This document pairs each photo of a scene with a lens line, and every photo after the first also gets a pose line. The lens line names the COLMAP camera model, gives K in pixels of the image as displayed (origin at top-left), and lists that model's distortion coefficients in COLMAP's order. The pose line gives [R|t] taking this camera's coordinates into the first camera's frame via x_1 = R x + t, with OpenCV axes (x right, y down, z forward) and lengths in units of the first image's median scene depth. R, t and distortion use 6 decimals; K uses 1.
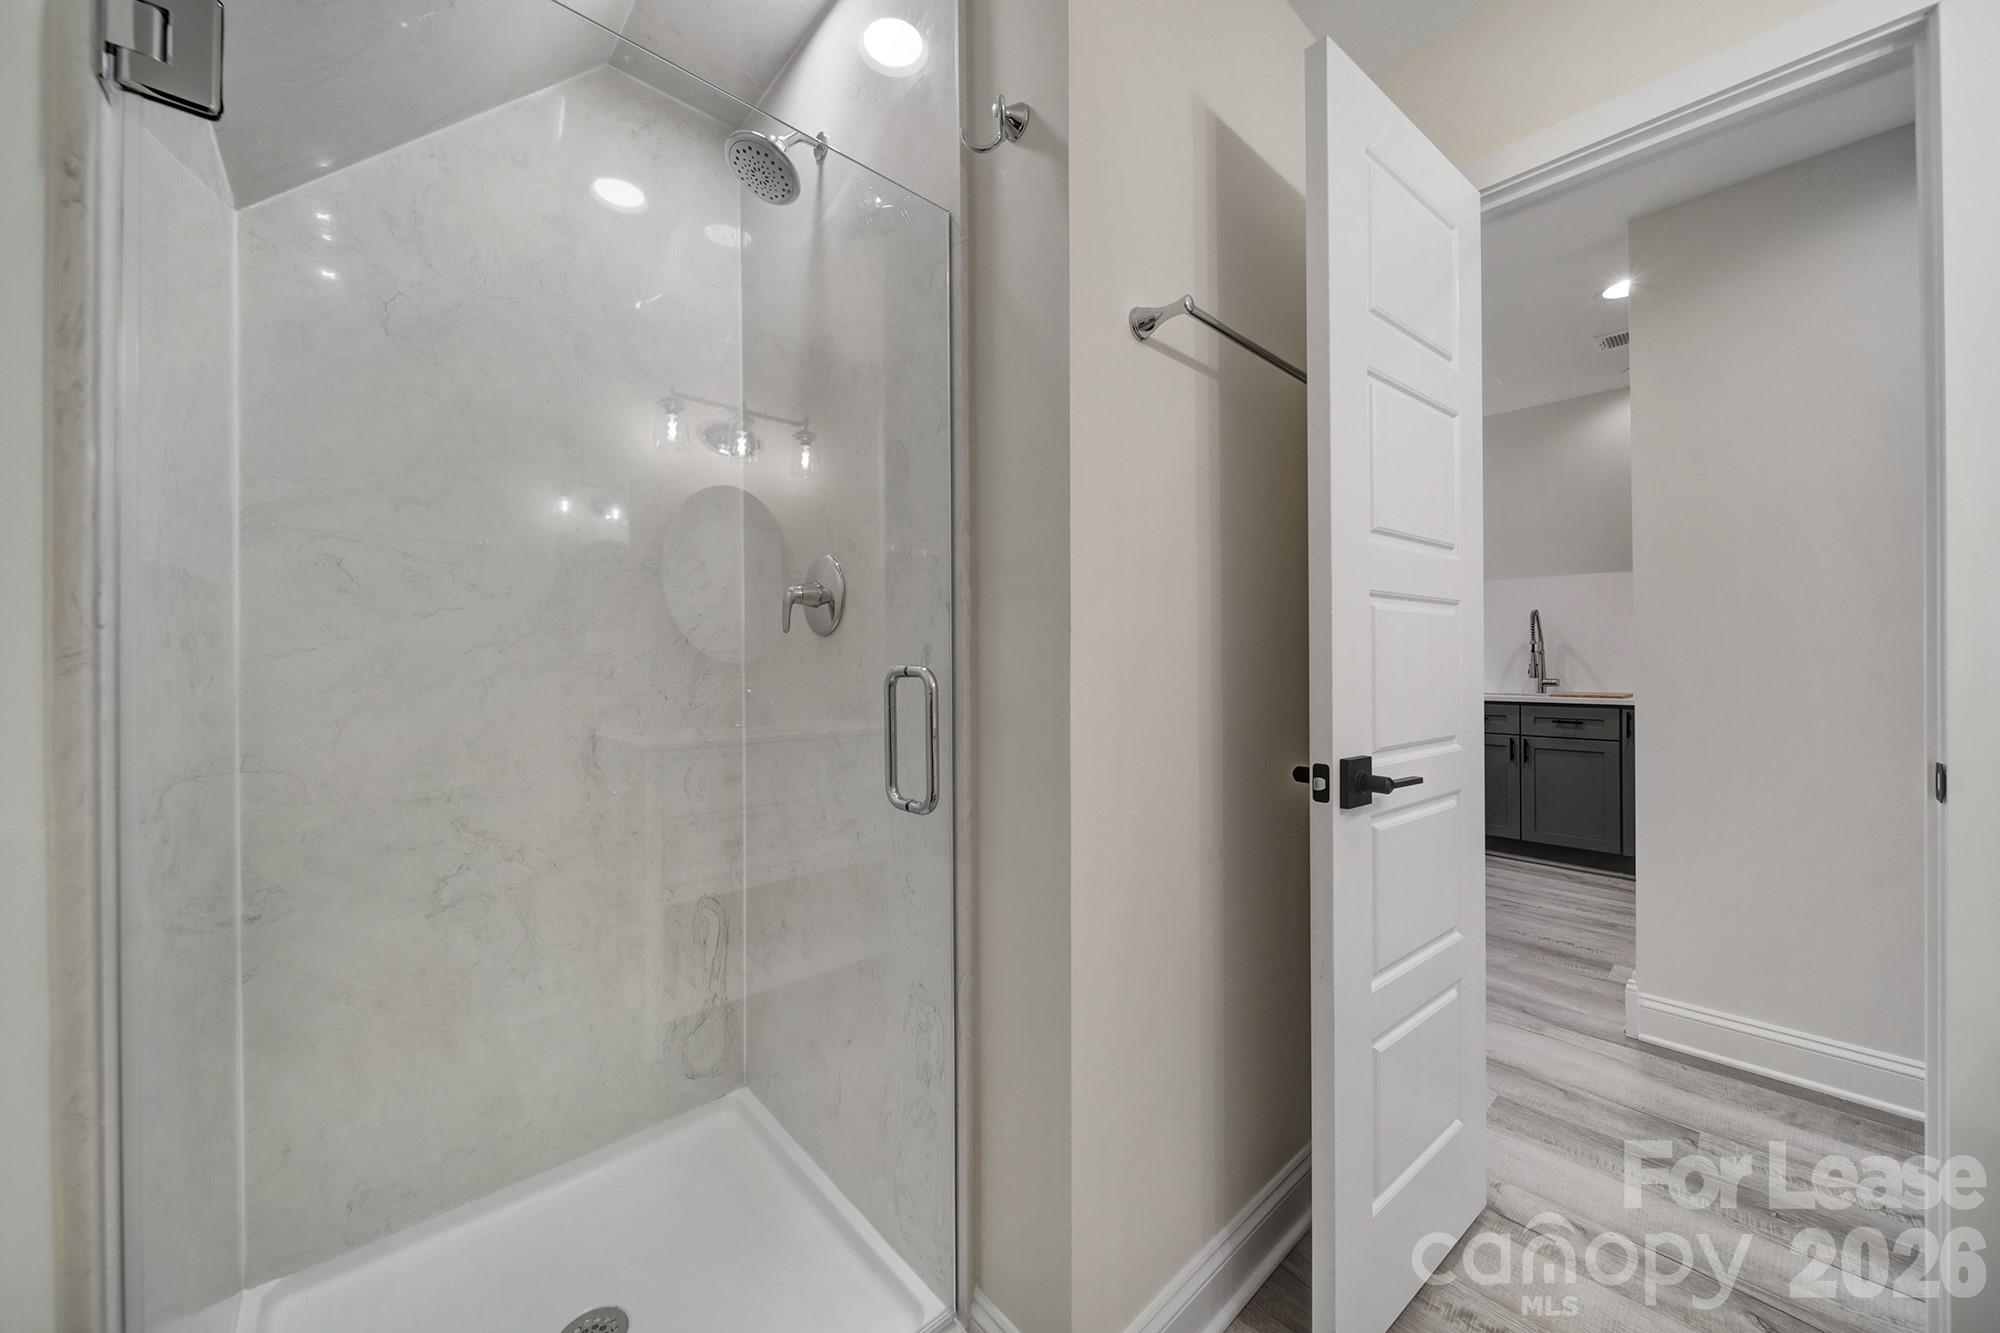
lens RADIAL K [[708.1, 0, 1004.7], [0, 708.1, 660.3], [0, 0, 1]] dist [0.000692, -0.001760]
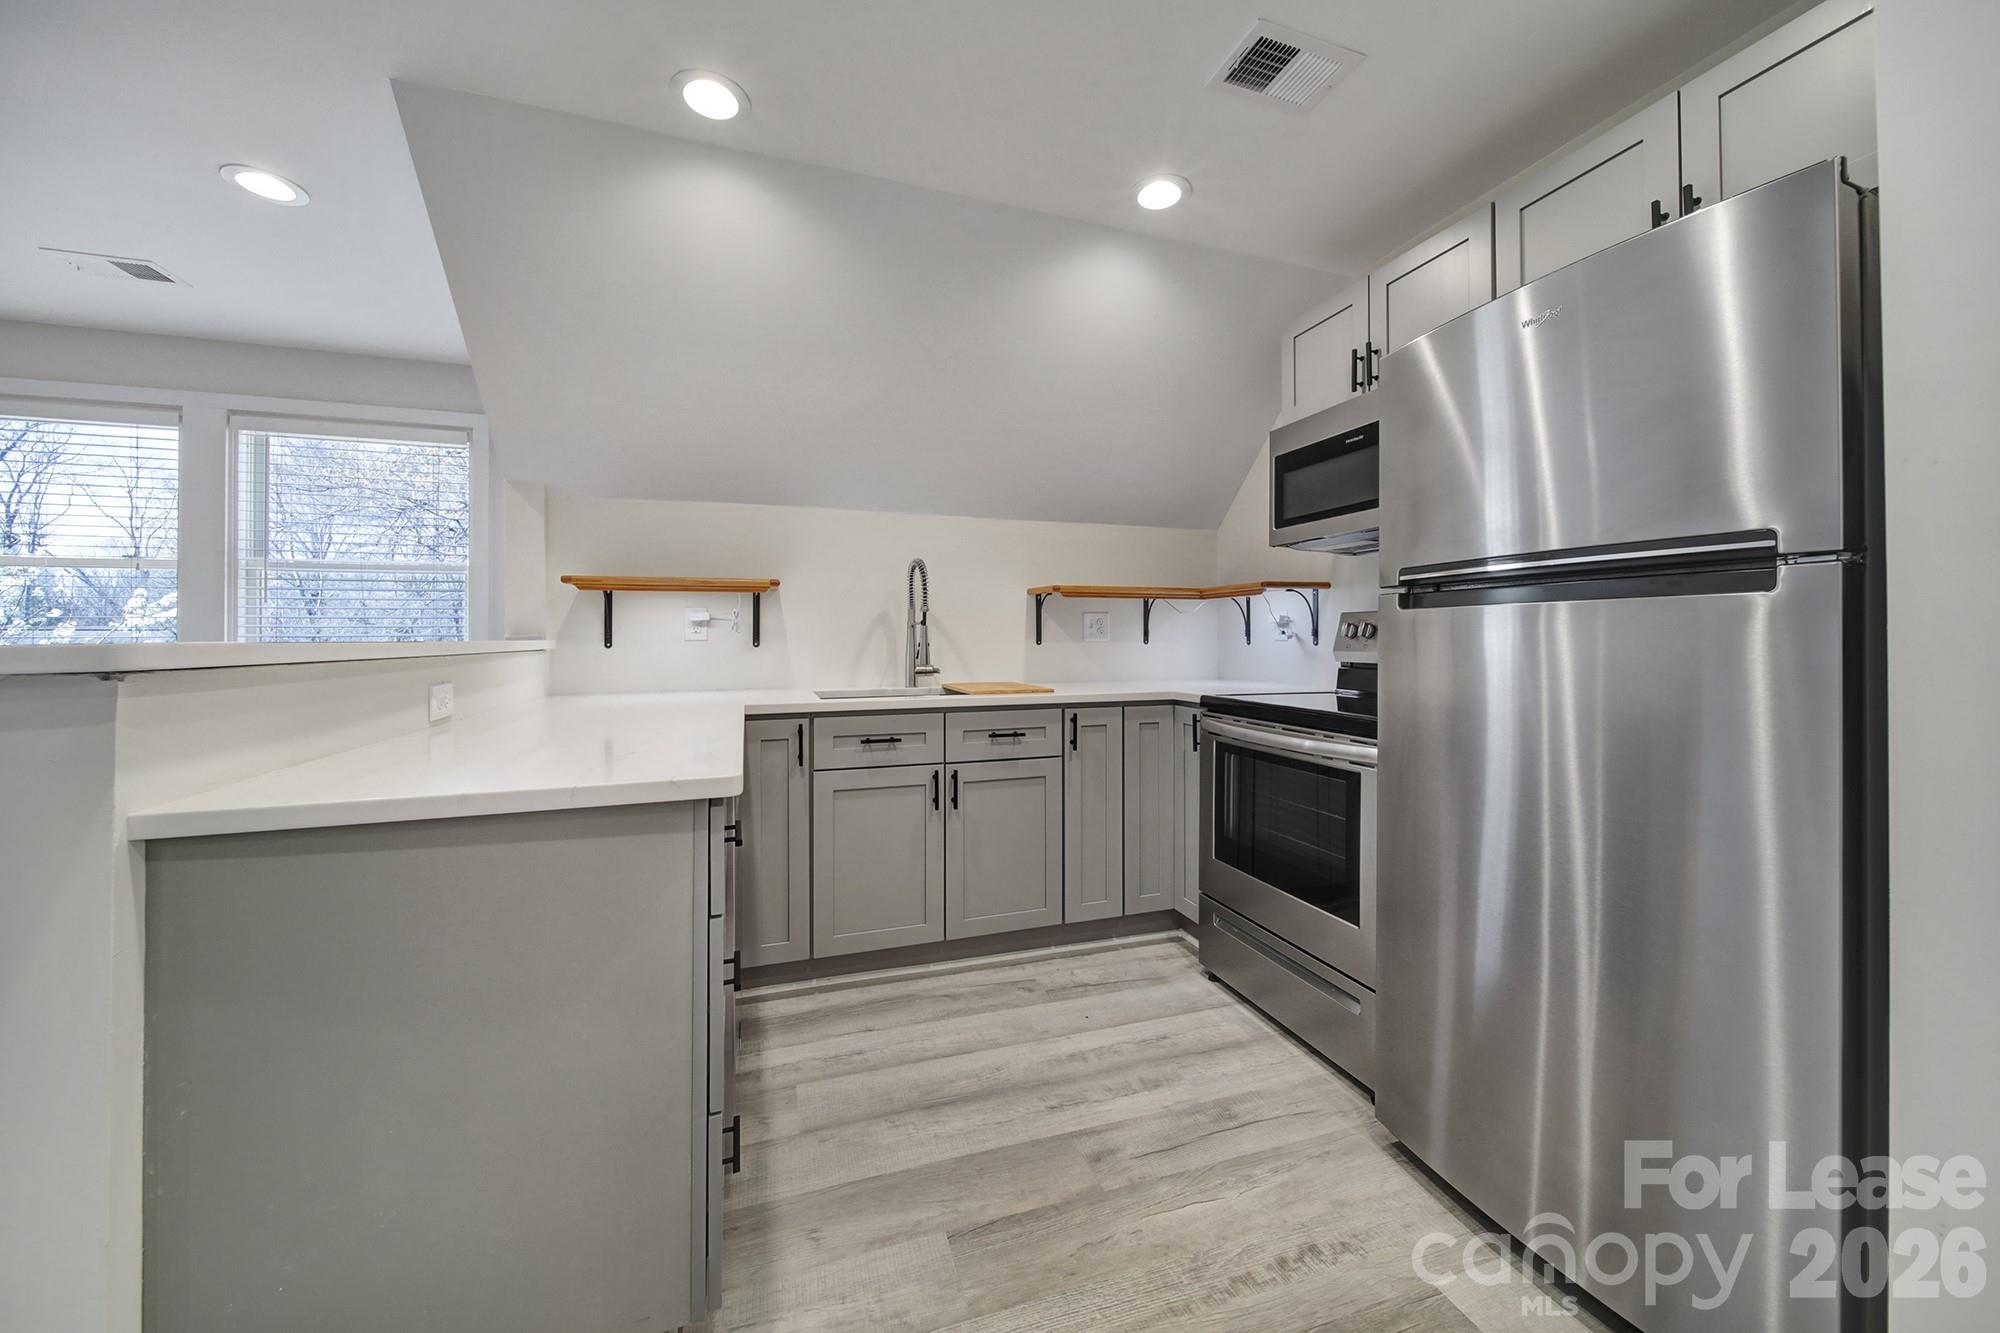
lens RADIAL K [[708.1, 0, 983.6], [0, 708.1, 632.0], [0, 0, 1]] dist [0.000692, -0.001760]
pose [[0.419679, 0.006927, 0.907646, 0.252248], [0.004352, 0.999944, -0.009643, 0.003240], [-0.907662, 0.007997, 0.419625, 0.869360]]
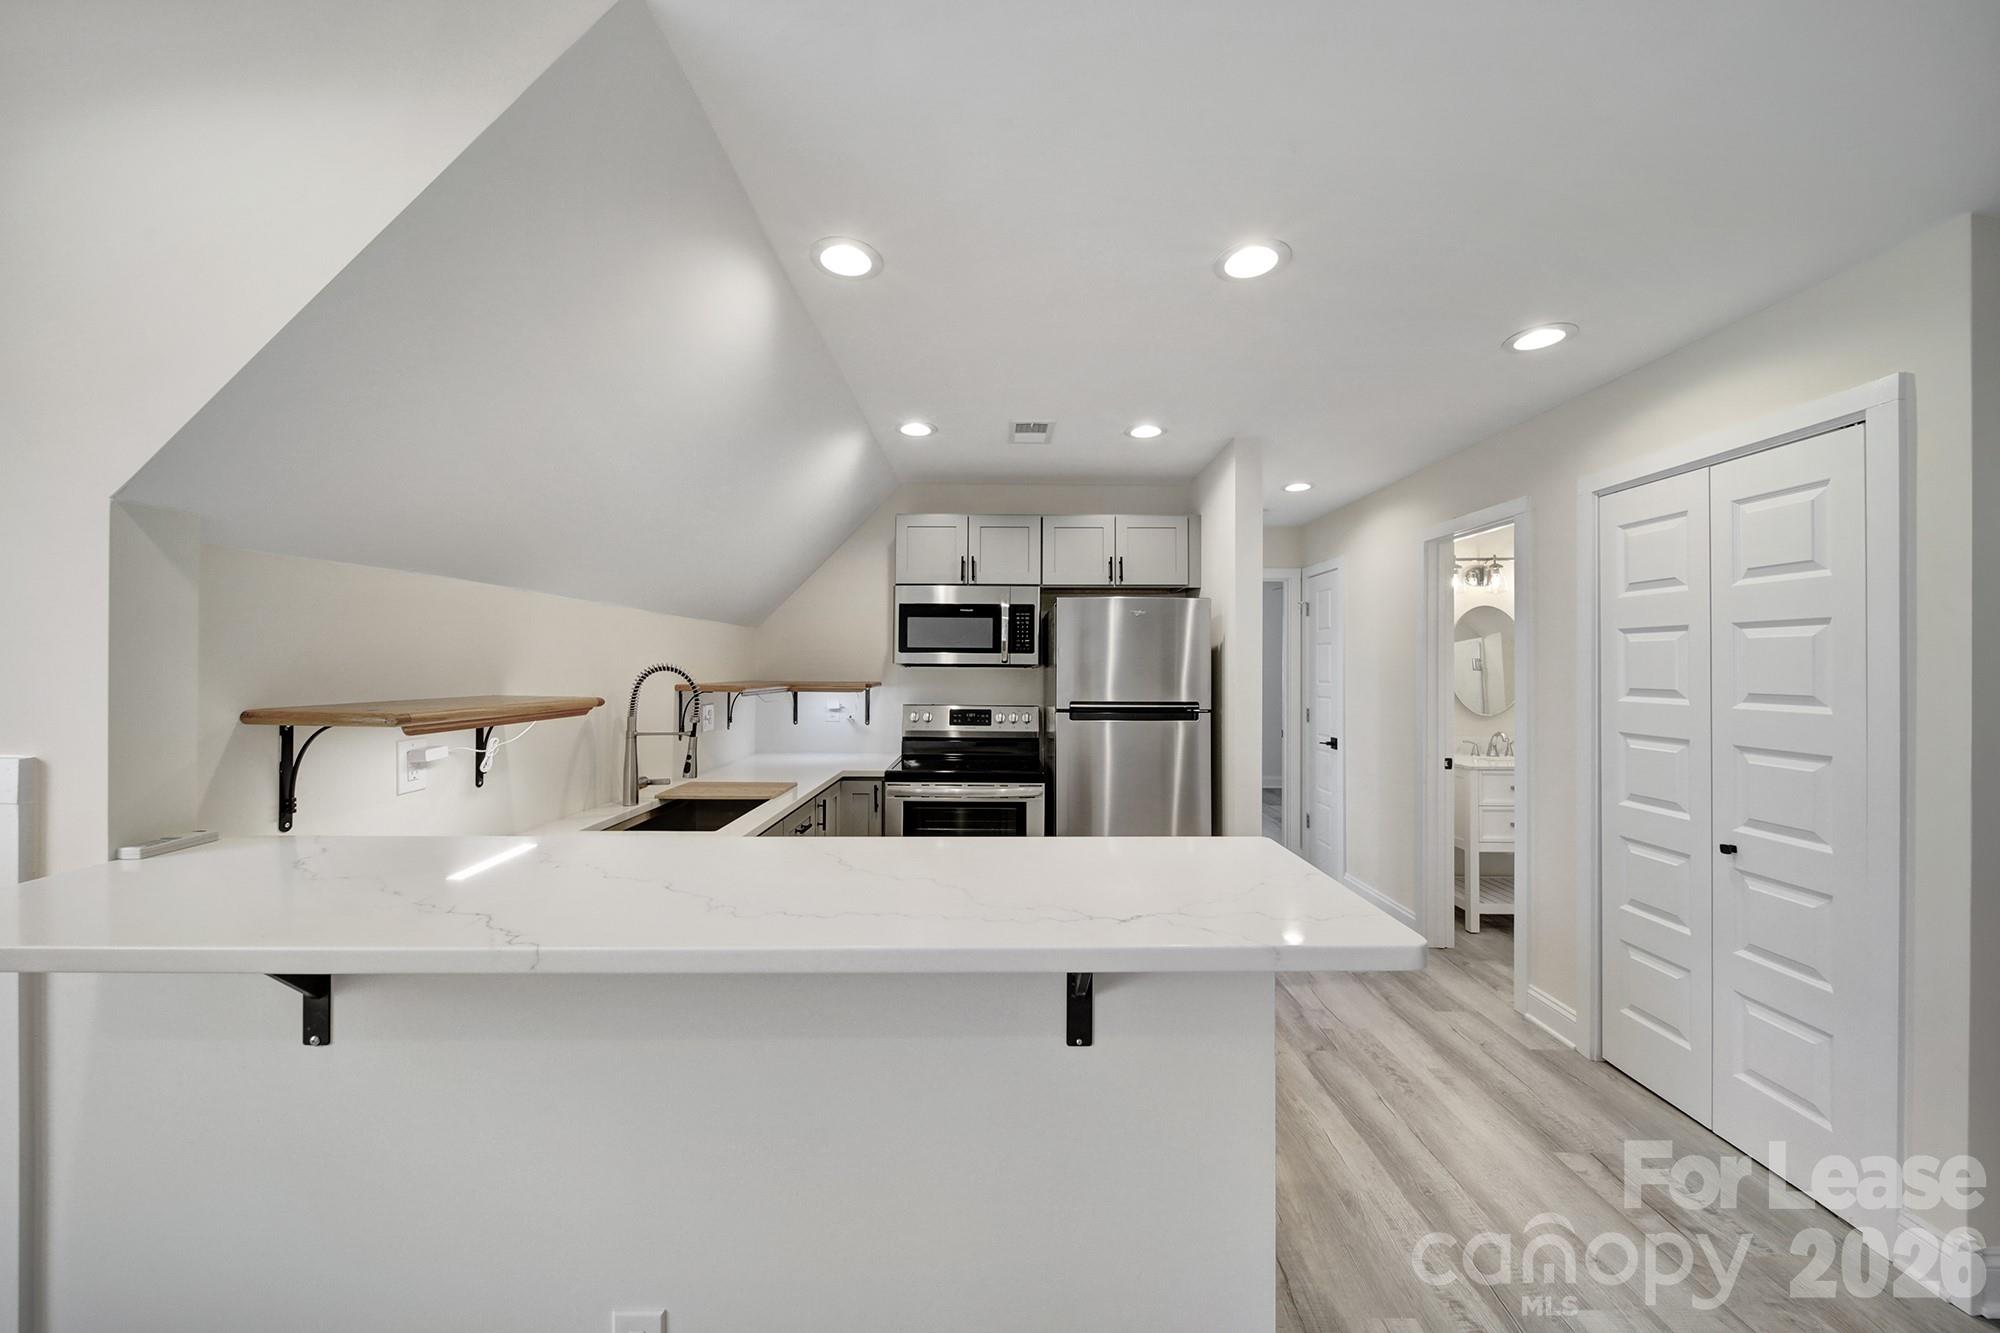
lens RADIAL K [[708.1, 0, 1009.4], [0, 708.1, 656.4], [0, 0, 1]] dist [0.000692, -0.001760]
pose [[-0.732918, 0.008405, 0.680265, 0.174996], [-0.002287, 0.999888, -0.014817, -0.090922], [-0.680313, -0.012415, -0.732817, 1.612194]]
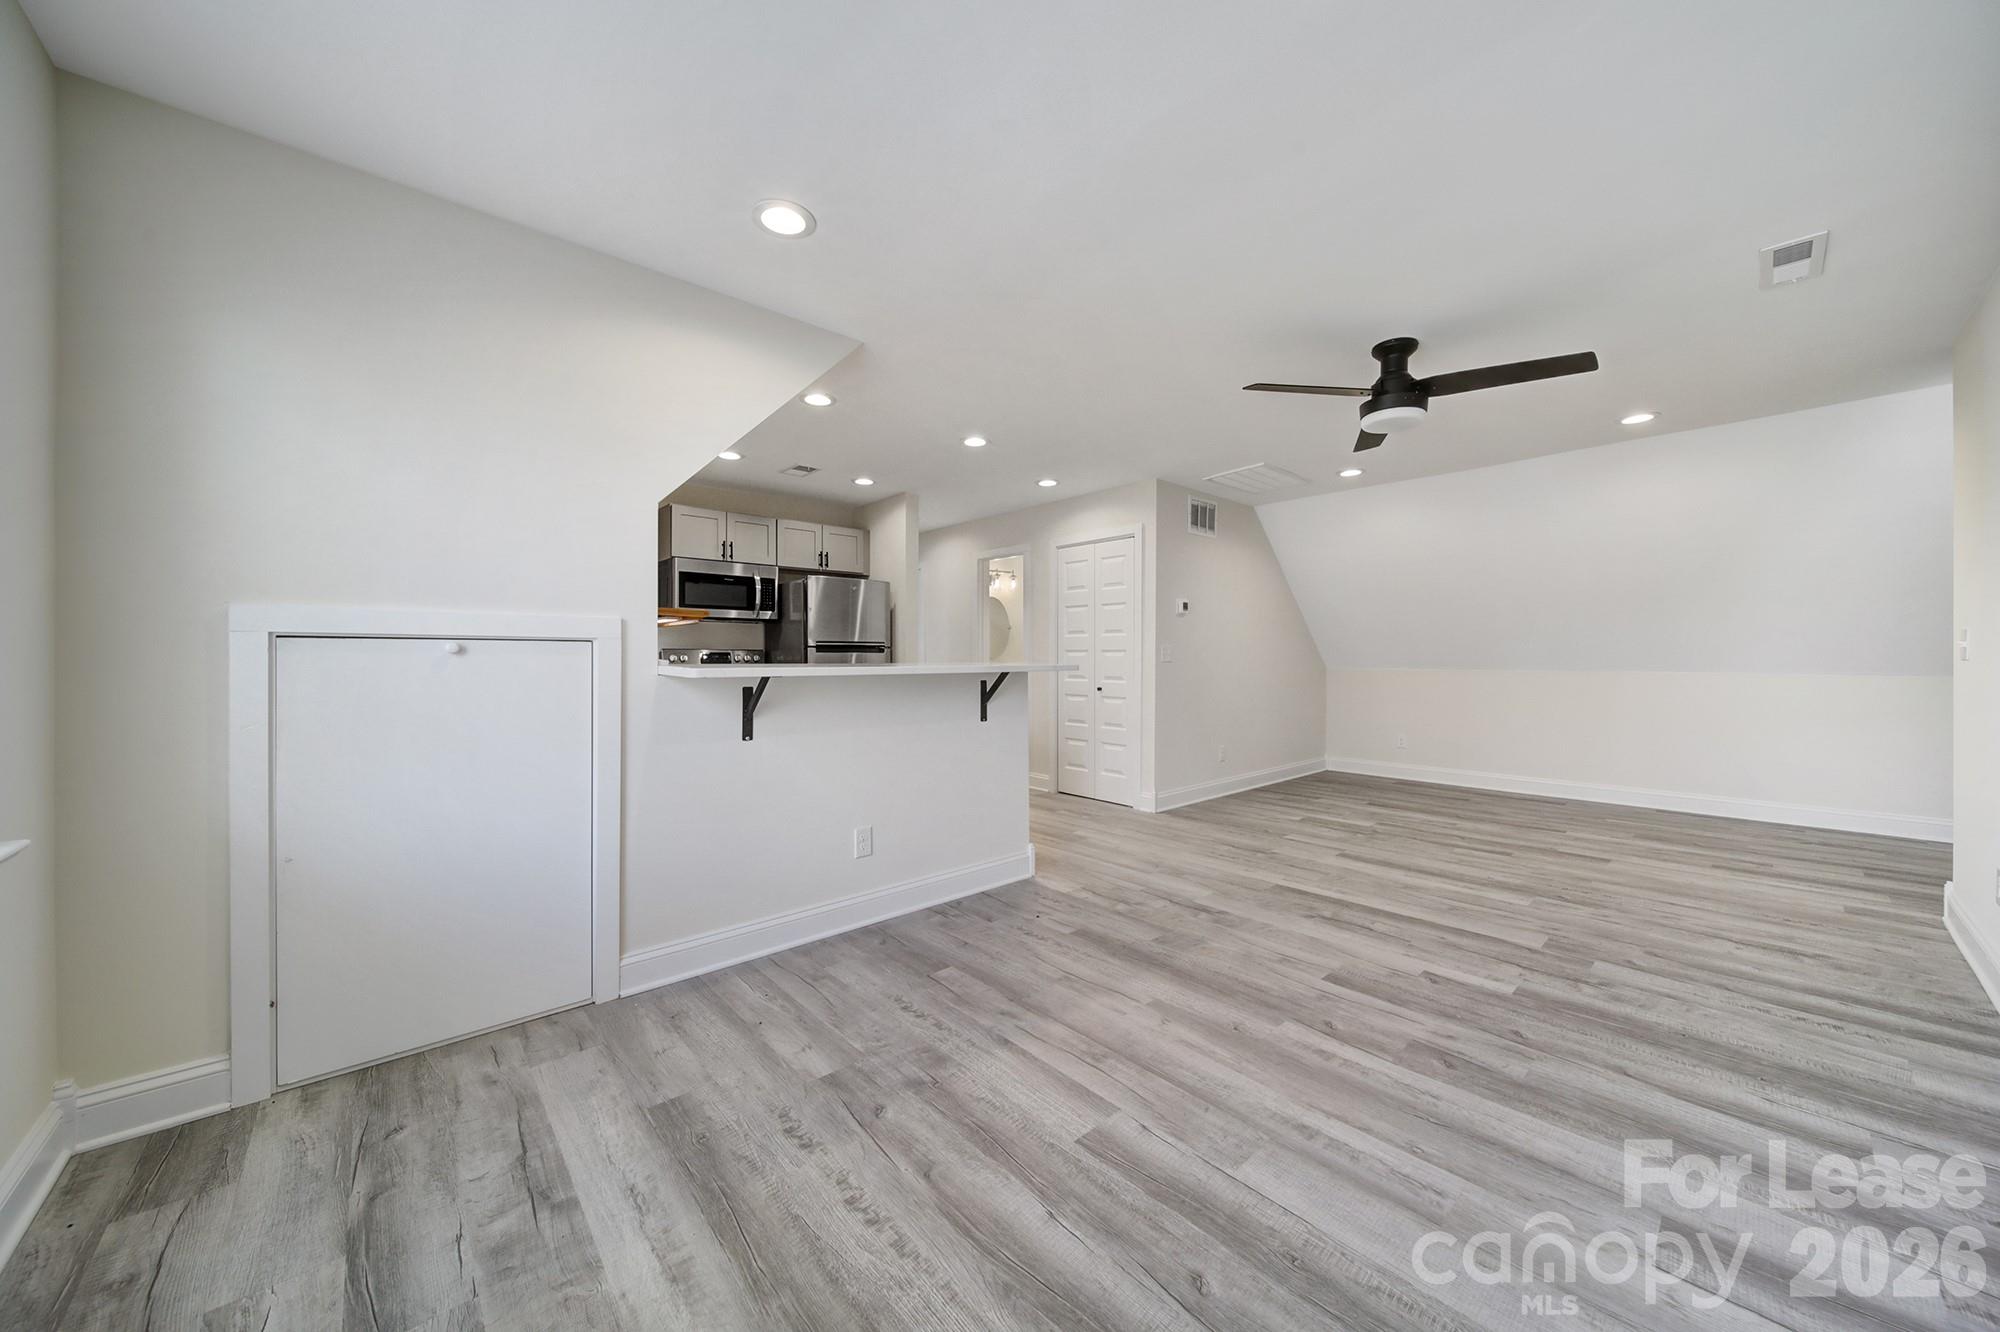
lens RADIAL K [[708.1, 0, 999.1], [0, 708.1, 645.8], [0, 0, 1]] dist [0.000692, -0.001760]
pose [[-0.999805, 0.001143, 0.019727, 0.339869], [0.000879, 0.999910, -0.013365, -0.008339], [-0.019740, -0.013345, -0.999716, 2.404027]]
